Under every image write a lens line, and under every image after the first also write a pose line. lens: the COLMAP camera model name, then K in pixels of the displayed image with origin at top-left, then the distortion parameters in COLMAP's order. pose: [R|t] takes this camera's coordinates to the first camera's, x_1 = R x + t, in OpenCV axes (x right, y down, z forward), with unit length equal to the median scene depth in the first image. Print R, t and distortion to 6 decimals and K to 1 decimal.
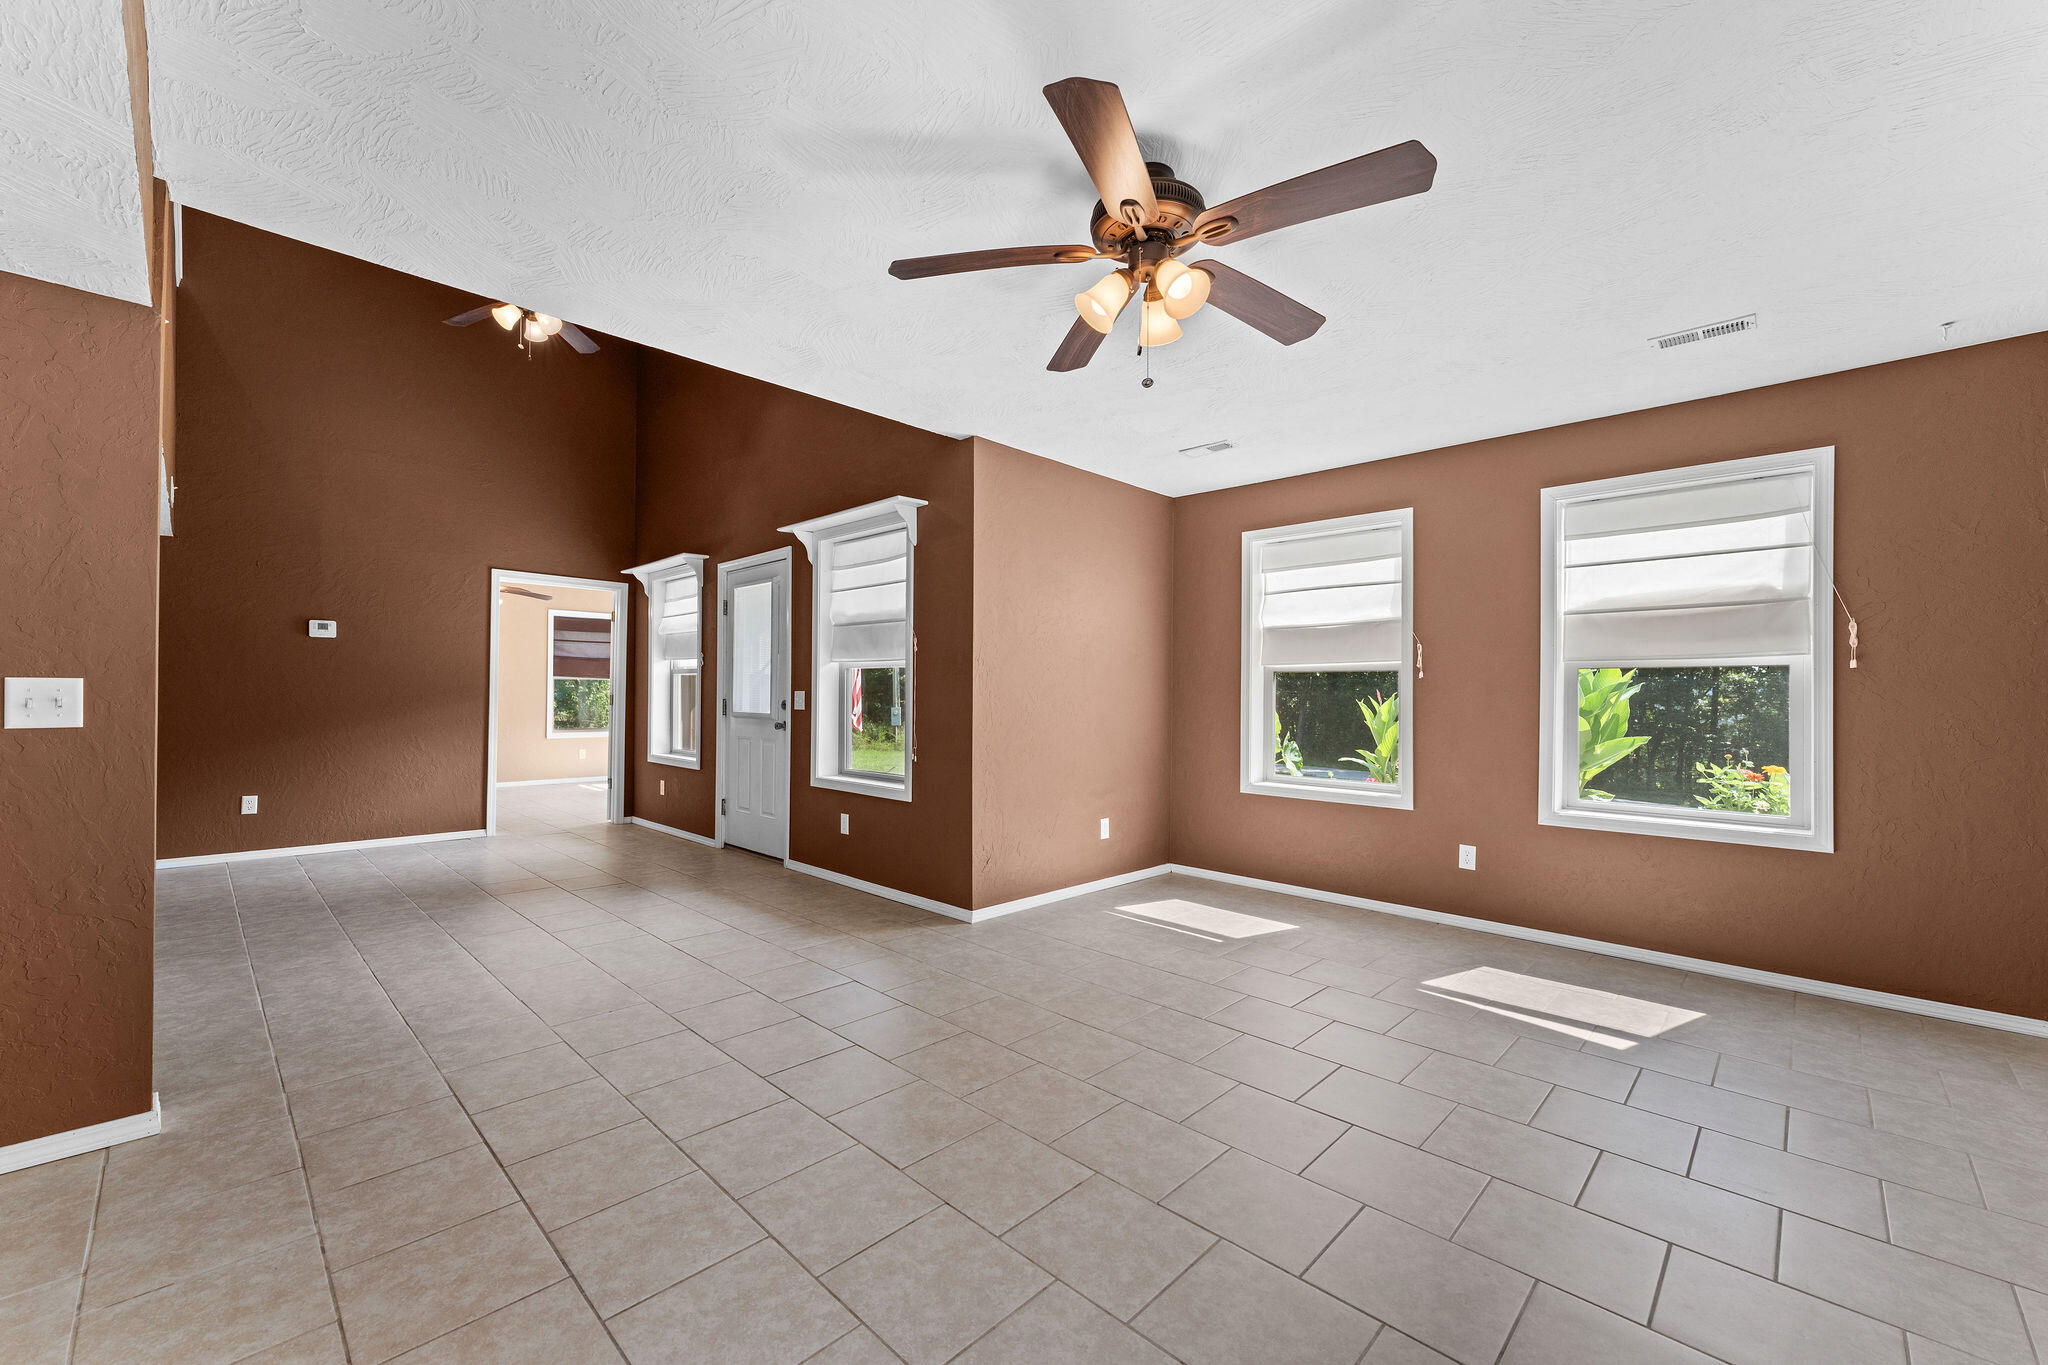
lens RADIAL K [[812.8, 0, 1016.4], [0, 812.8, 688.1], [0, 0, 1]] dist [0.000156, -0.000049]
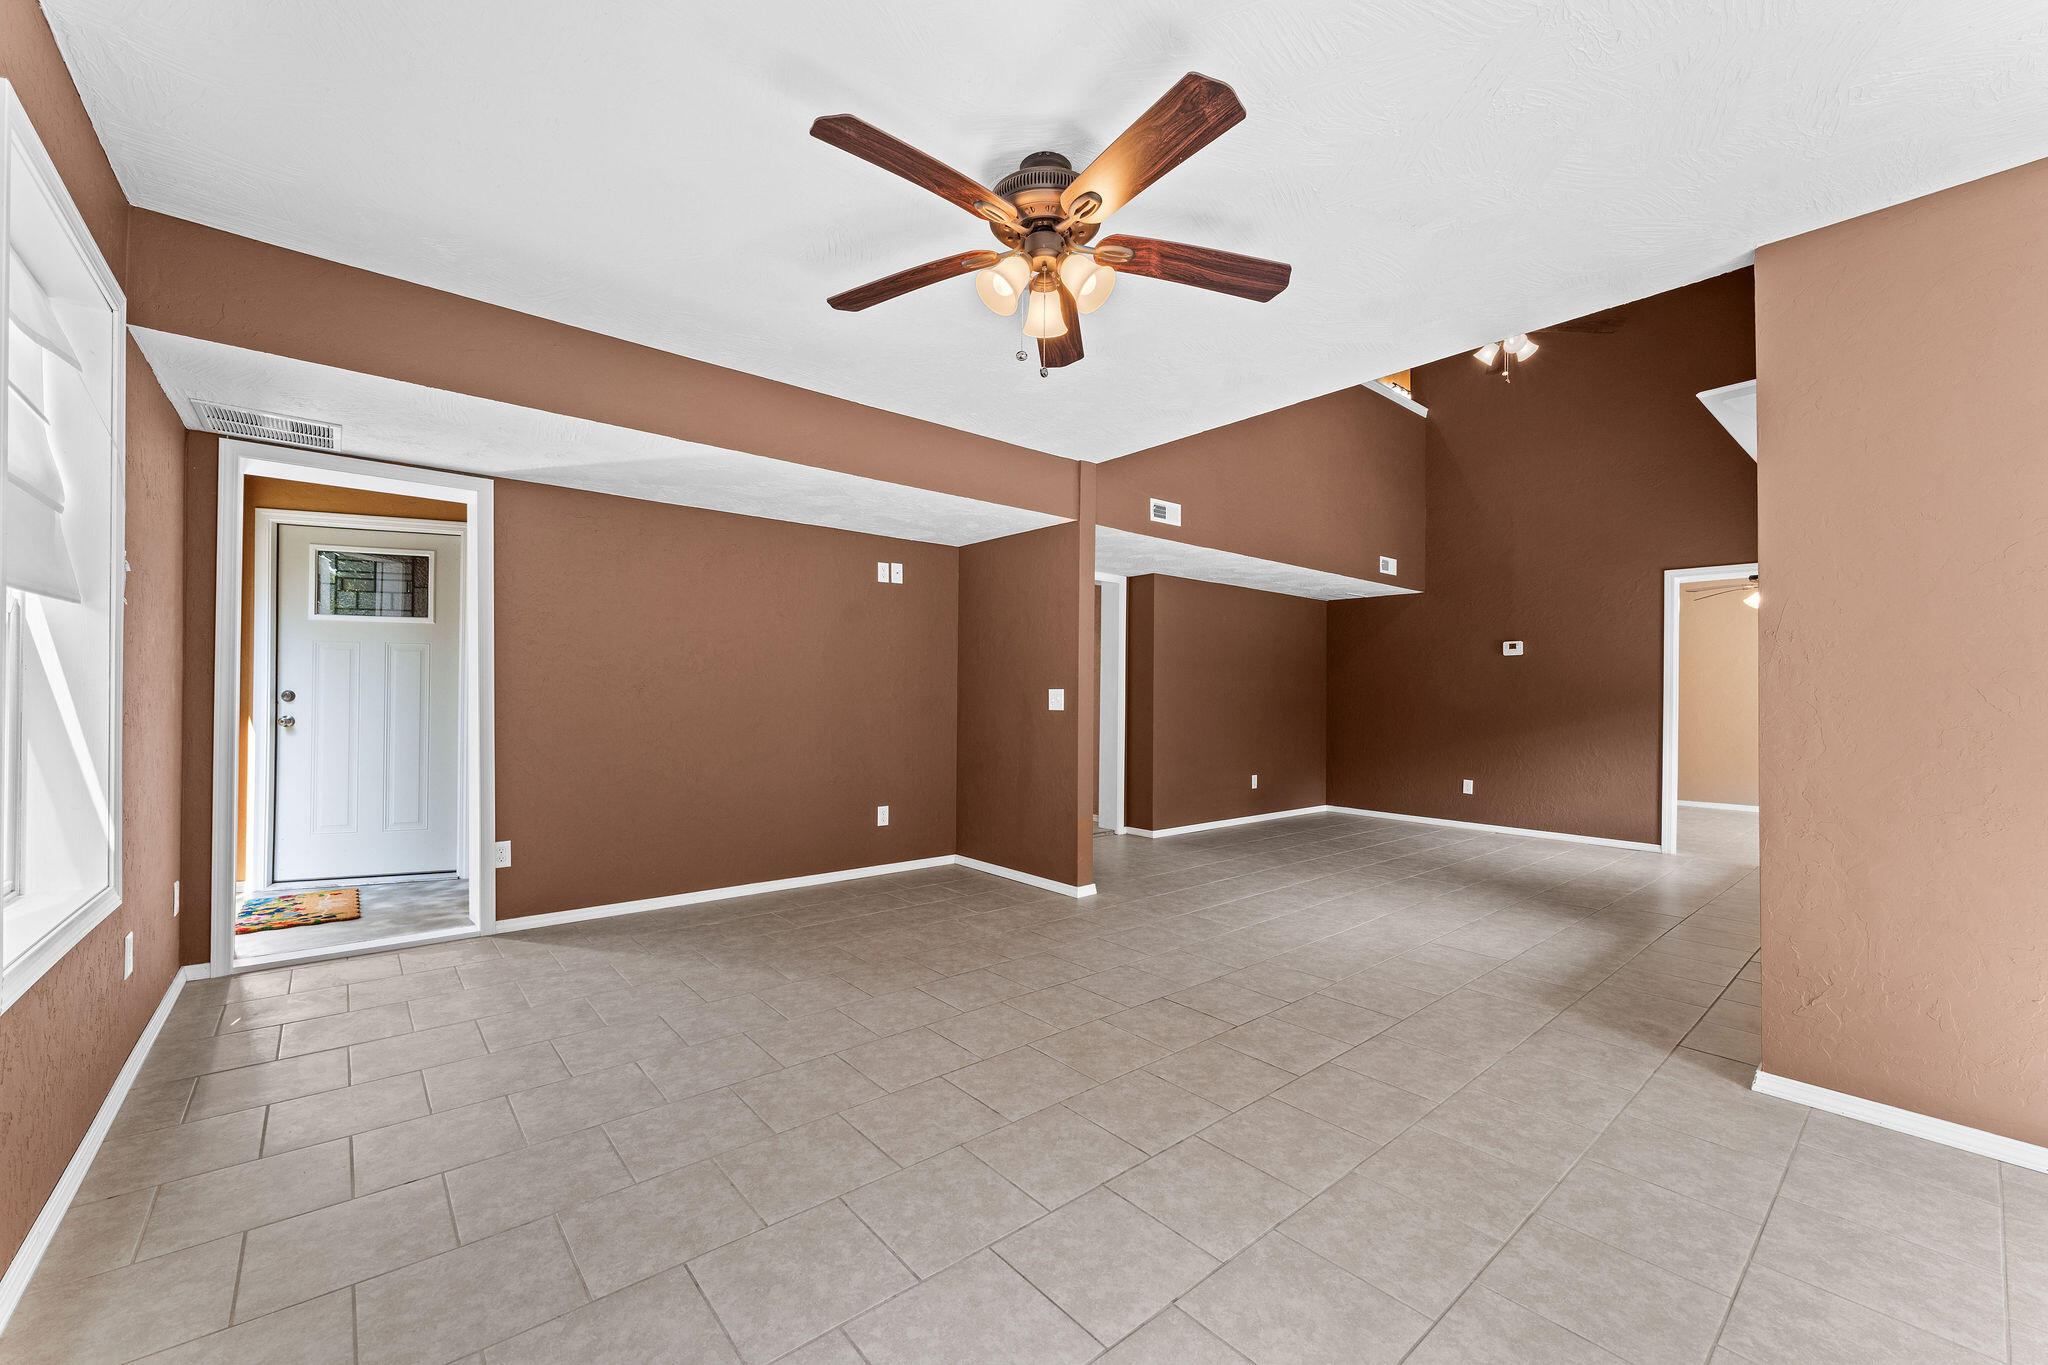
lens RADIAL K [[812.8, 0, 1018.5], [0, 812.8, 692.5], [0, 0, 1]] dist [0.000156, -0.000049]
pose [[-0.091586, -0.013422, -0.995707, 0.416944], [-0.002058, 0.999910, -0.013289, 0.010263], [0.995795, 0.000832, -0.091605, 0.384705]]
